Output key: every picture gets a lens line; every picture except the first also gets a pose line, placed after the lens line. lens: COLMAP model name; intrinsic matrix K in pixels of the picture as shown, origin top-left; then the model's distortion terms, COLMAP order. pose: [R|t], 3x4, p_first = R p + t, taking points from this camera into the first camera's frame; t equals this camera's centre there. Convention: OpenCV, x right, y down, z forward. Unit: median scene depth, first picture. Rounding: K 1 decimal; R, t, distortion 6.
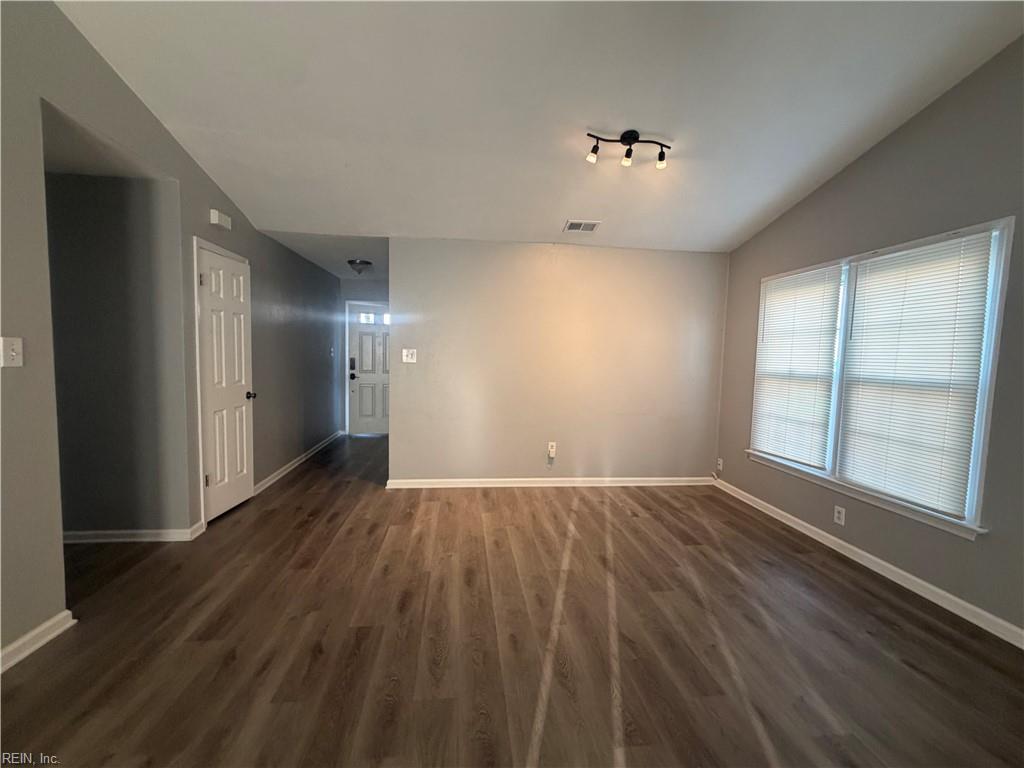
lens RADIAL K [[416.5, 0, 509.1], [0, 416.5, 386.3], [0, 0, 1]] dist [-0.001931, -0.000500]
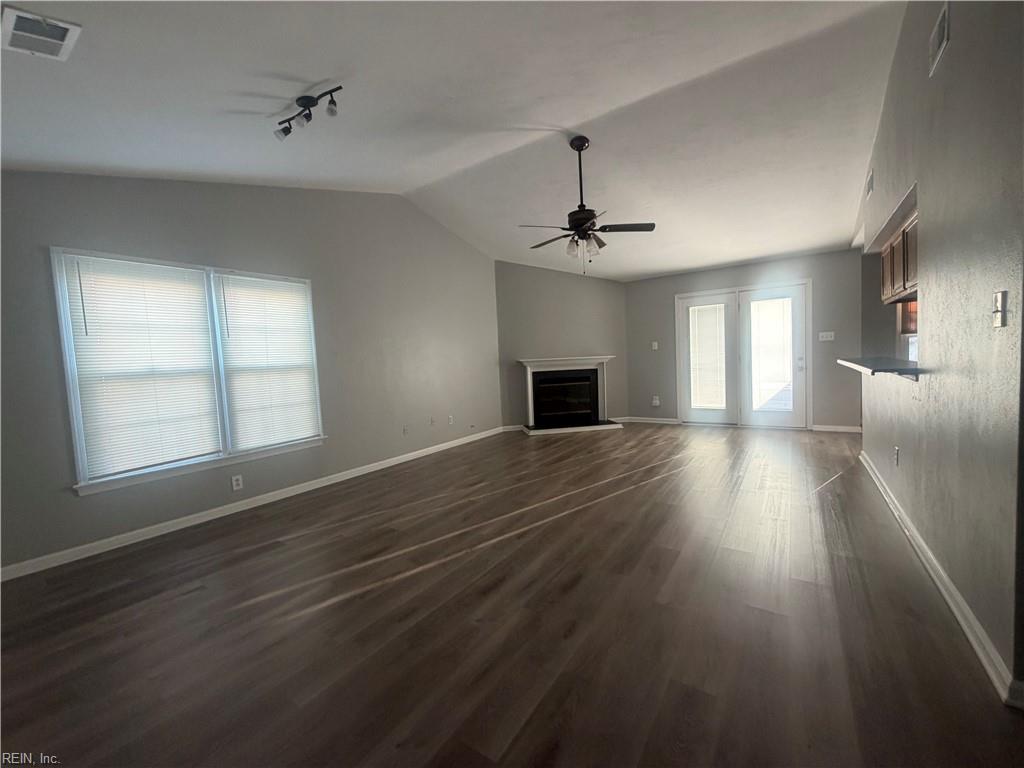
lens RADIAL K [[416.5, 0, 507.6], [0, 416.5, 380.4], [0, 0, 1]] dist [-0.001931, -0.000500]
pose [[-0.743897, -0.028296, 0.667695, -0.590045], [0.077186, 0.988779, 0.127899, -0.077331], [-0.663822, 0.146680, -0.733366, 1.321920]]
